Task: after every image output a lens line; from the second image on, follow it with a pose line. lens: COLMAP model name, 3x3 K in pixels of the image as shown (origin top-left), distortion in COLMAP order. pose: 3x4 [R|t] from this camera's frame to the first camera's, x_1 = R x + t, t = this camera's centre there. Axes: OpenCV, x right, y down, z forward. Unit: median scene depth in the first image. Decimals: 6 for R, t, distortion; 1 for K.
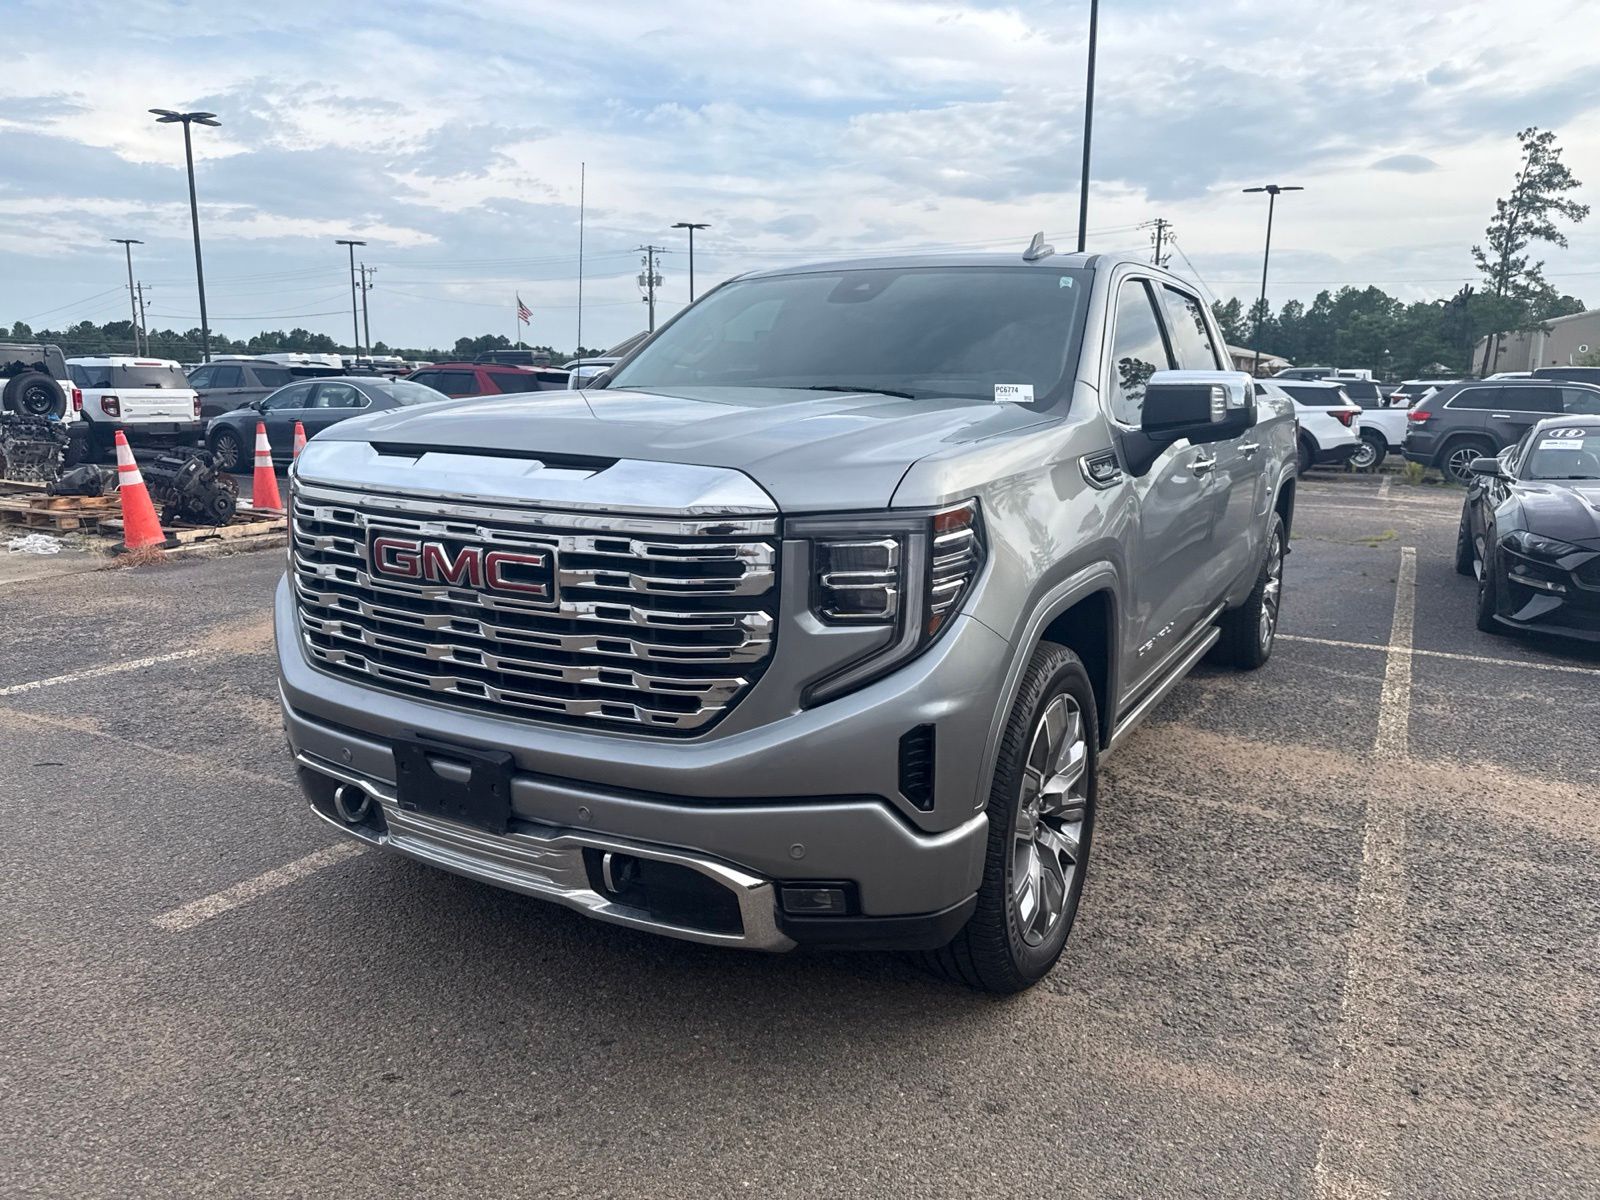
lens RADIAL K [[1126.3, 0, 790.0], [0, 1126.3, 604.4], [0, 0, 1]] dist [0.026040, -0.029905]
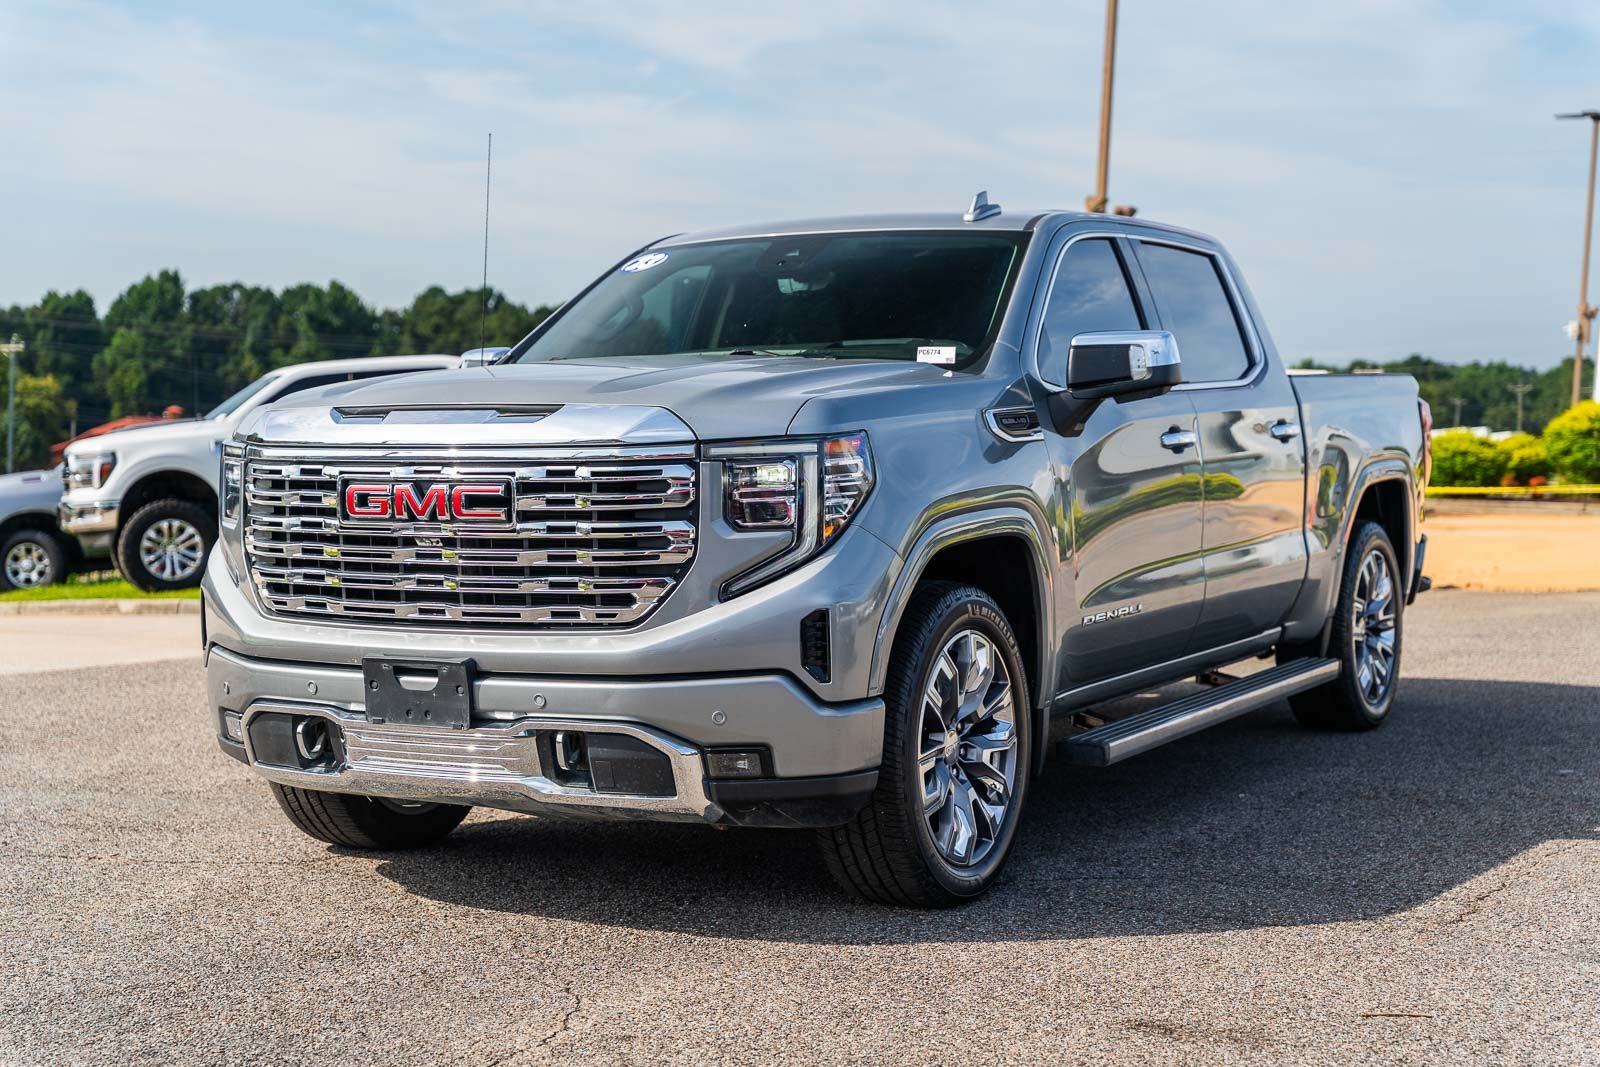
lens RADIAL K [[2272.0, 0, 809.6], [0, 2272.0, 530.9], [0, 0, 1]] dist [-0.075154, 0.000000]
pose [[0.999515, -0.026621, 0.016138, 0.065733], [0.028658, 0.989307, -0.143004, 0.347719], [-0.012159, 0.143397, 0.989590, -1.342792]]
